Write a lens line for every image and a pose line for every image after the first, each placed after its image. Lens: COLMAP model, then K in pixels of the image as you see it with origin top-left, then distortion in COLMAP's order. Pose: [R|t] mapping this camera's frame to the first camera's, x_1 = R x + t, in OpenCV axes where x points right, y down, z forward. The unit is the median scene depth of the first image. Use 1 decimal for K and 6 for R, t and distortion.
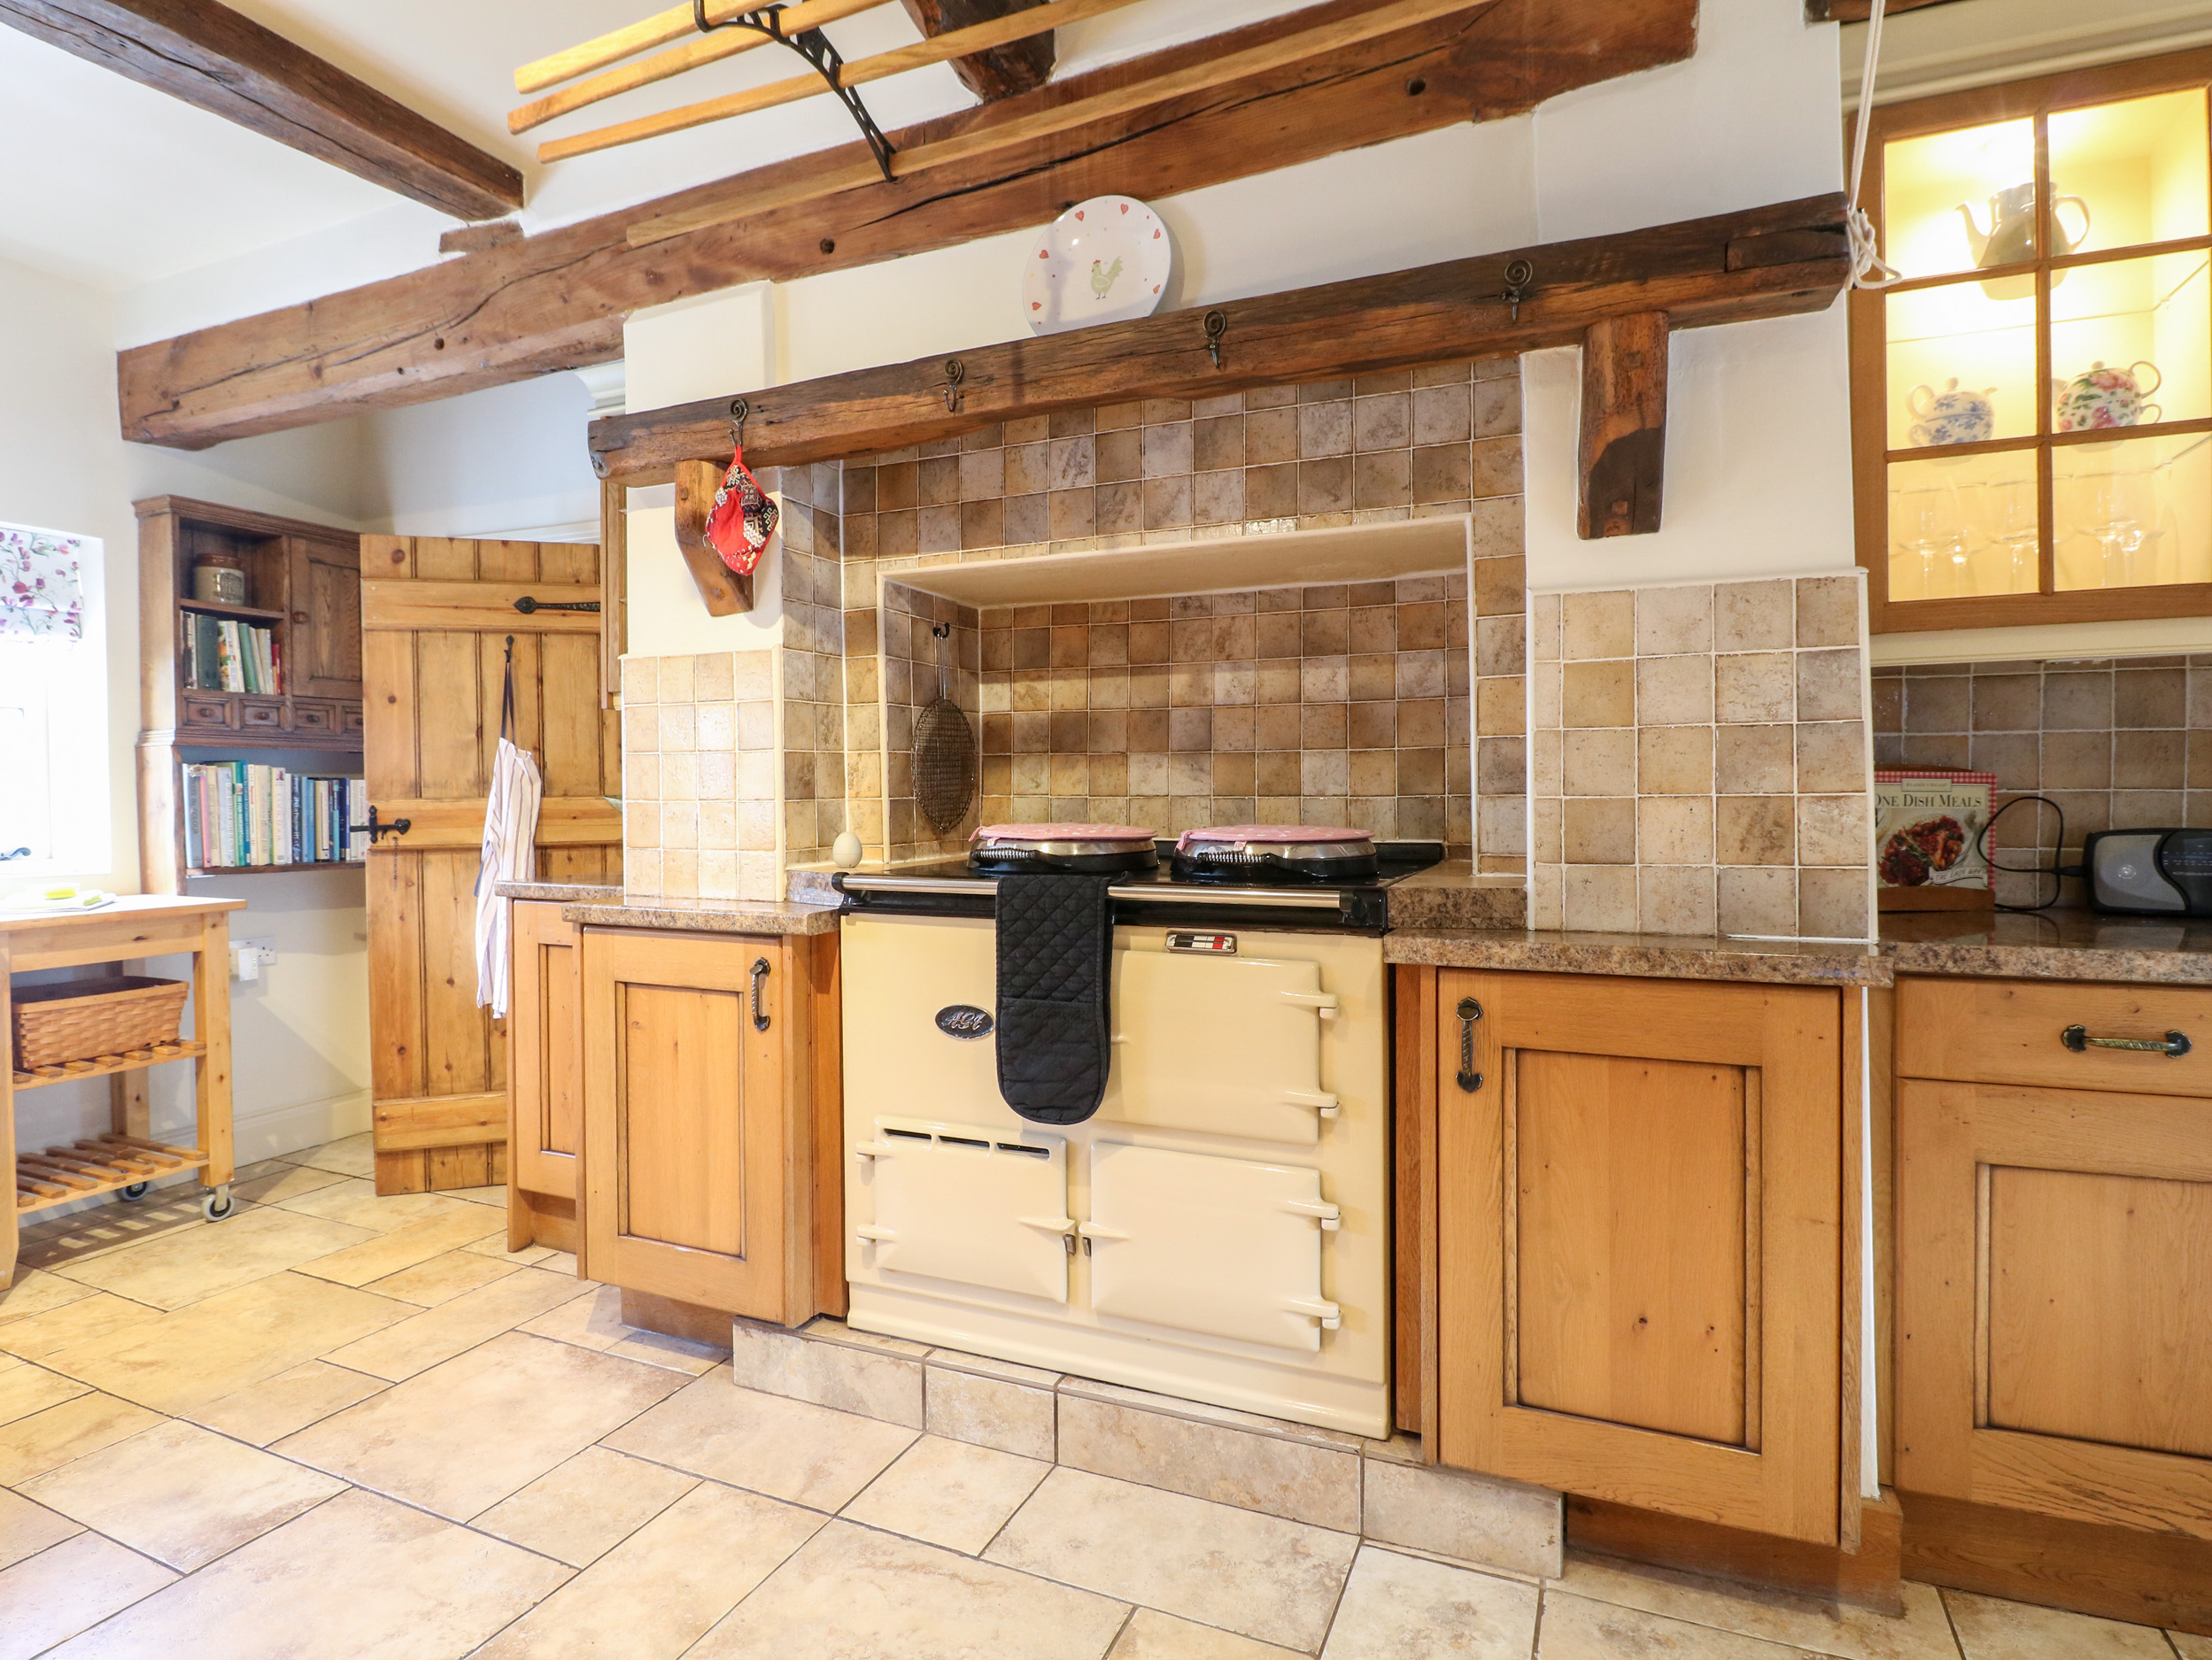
lens RADIAL K [[1187.1, 0, 1051.4], [0, 1187.1, 809.4], [0, 0, 1]] dist [0.007285, -0.016066]
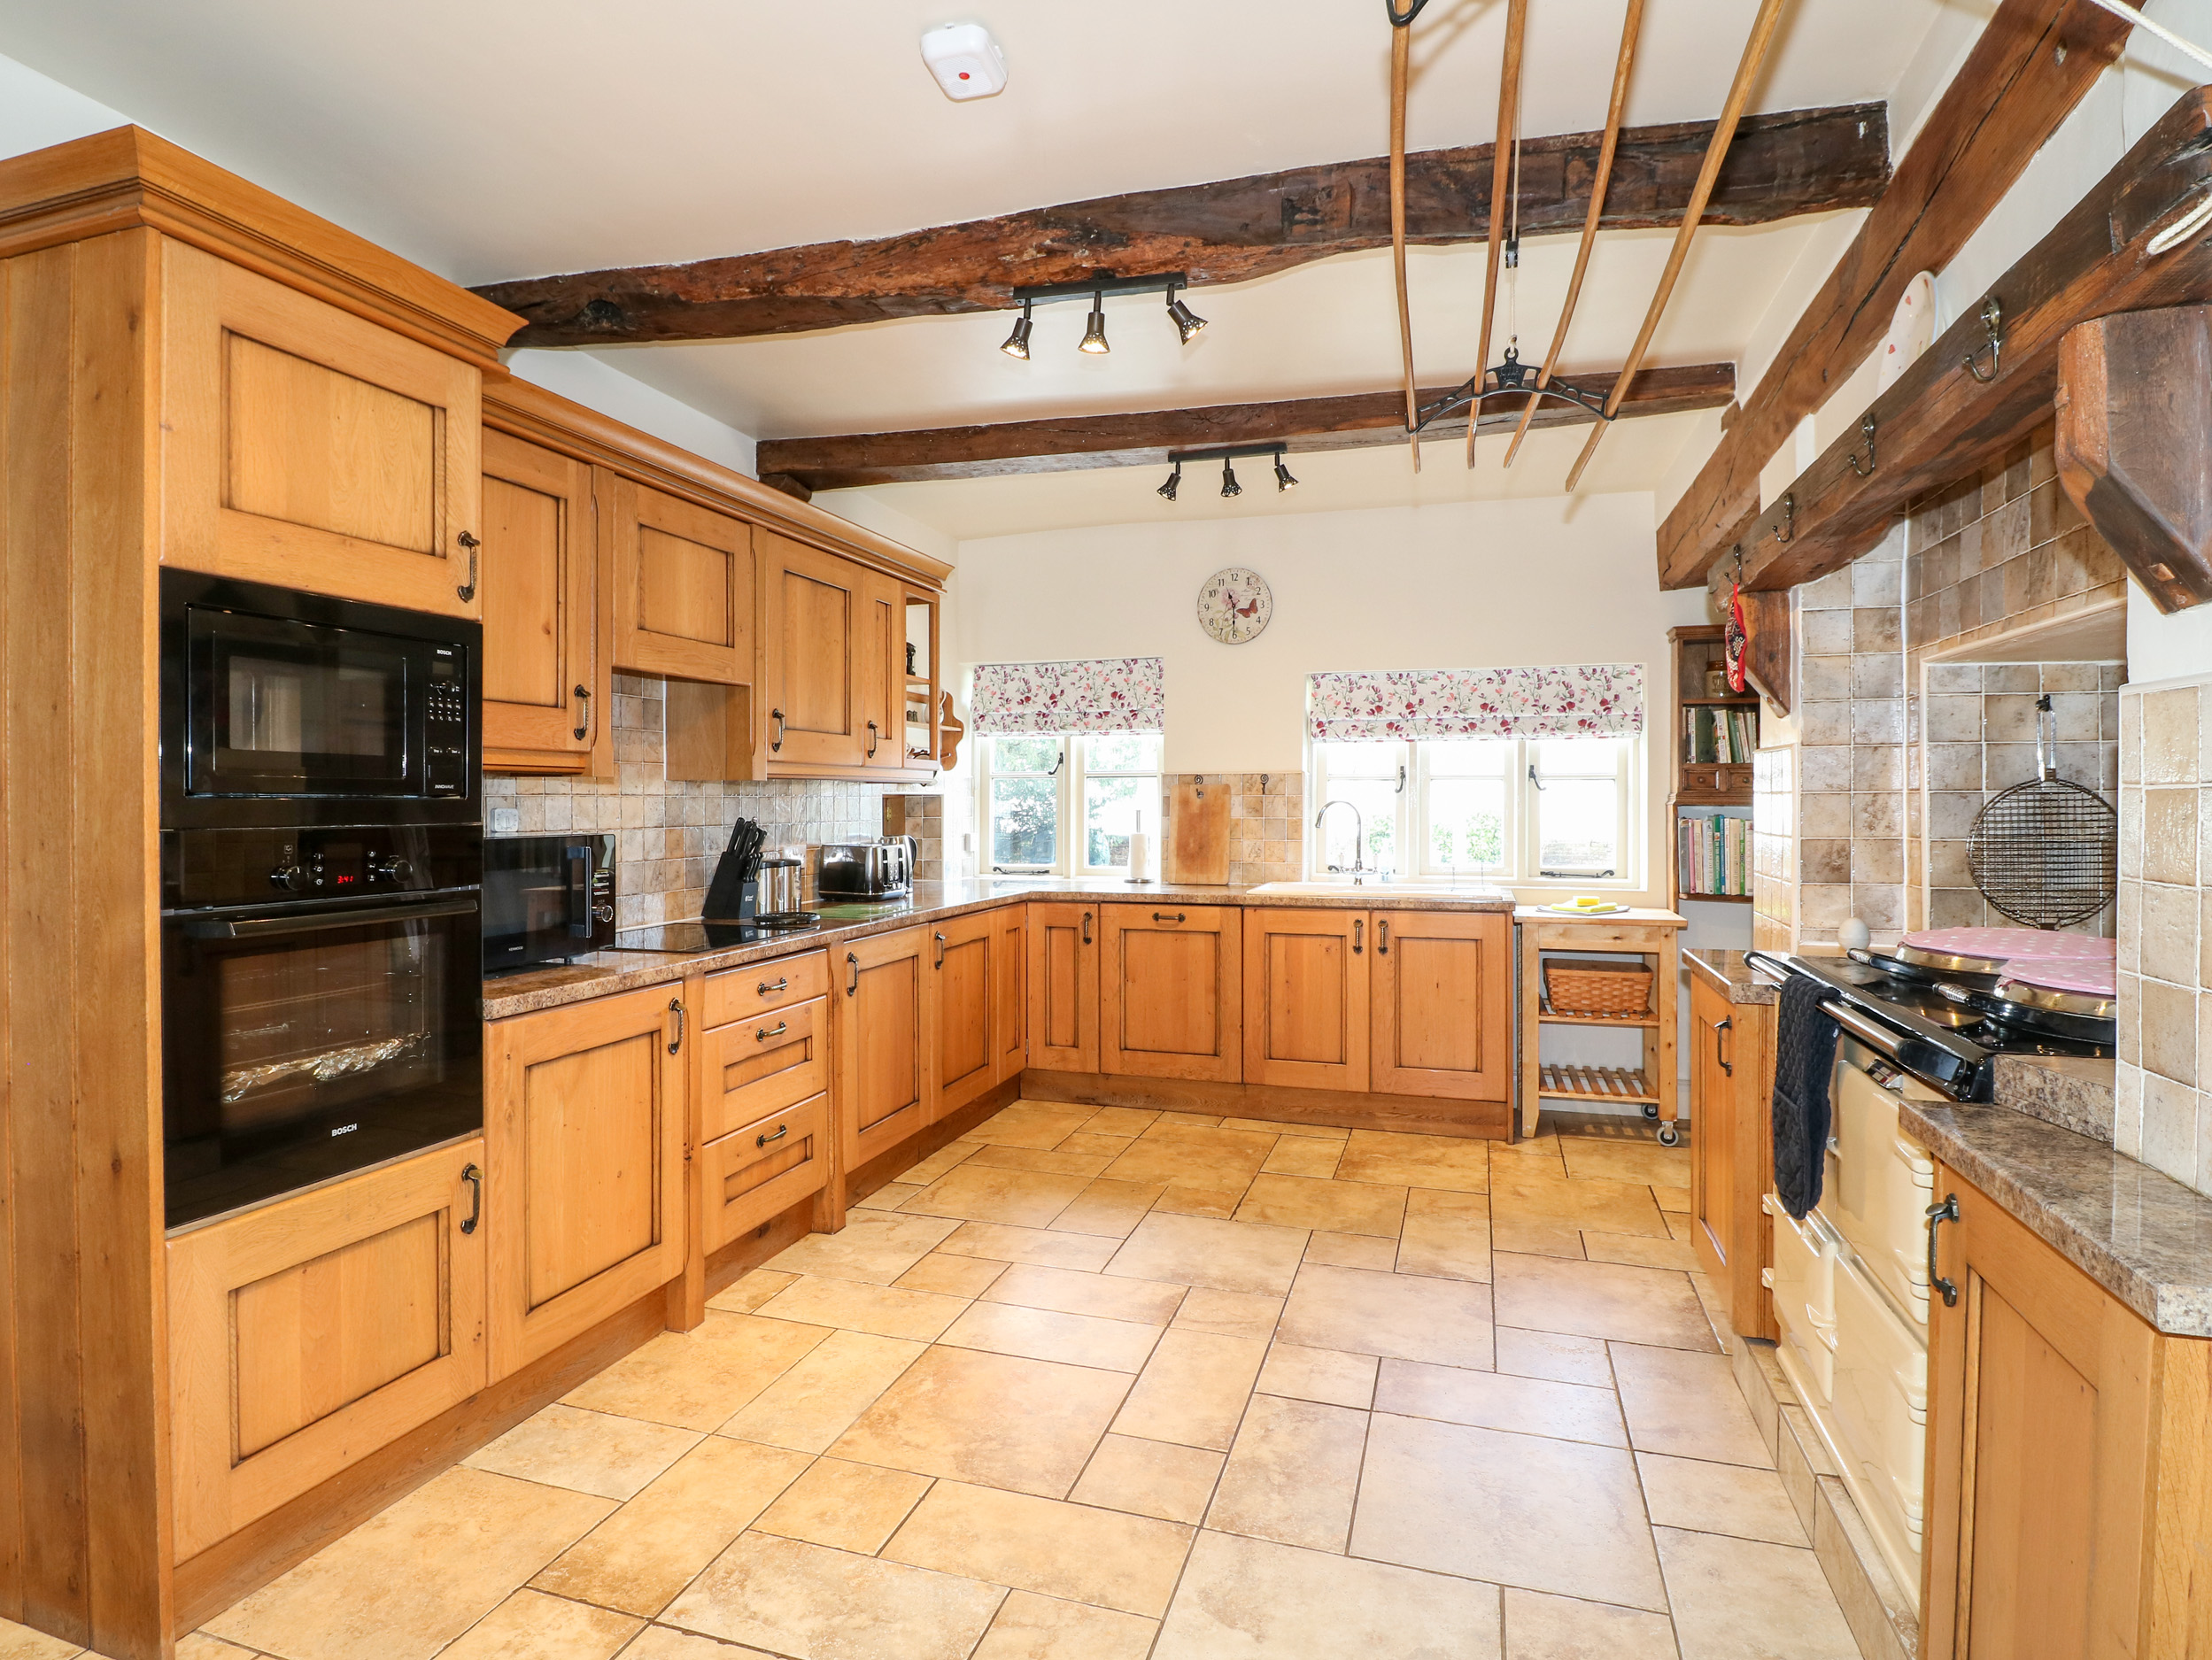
lens RADIAL K [[1174.4, 0, 1106.8], [0, 1174.4, 826.7], [0, 0, 1]] dist [-0.000555, 0.000036]
pose [[0.132785, 0.030590, -0.990673, 0.727862], [-0.014228, 0.999479, 0.028955, -0.077959], [0.991043, 0.010250, 0.133151, 0.197620]]
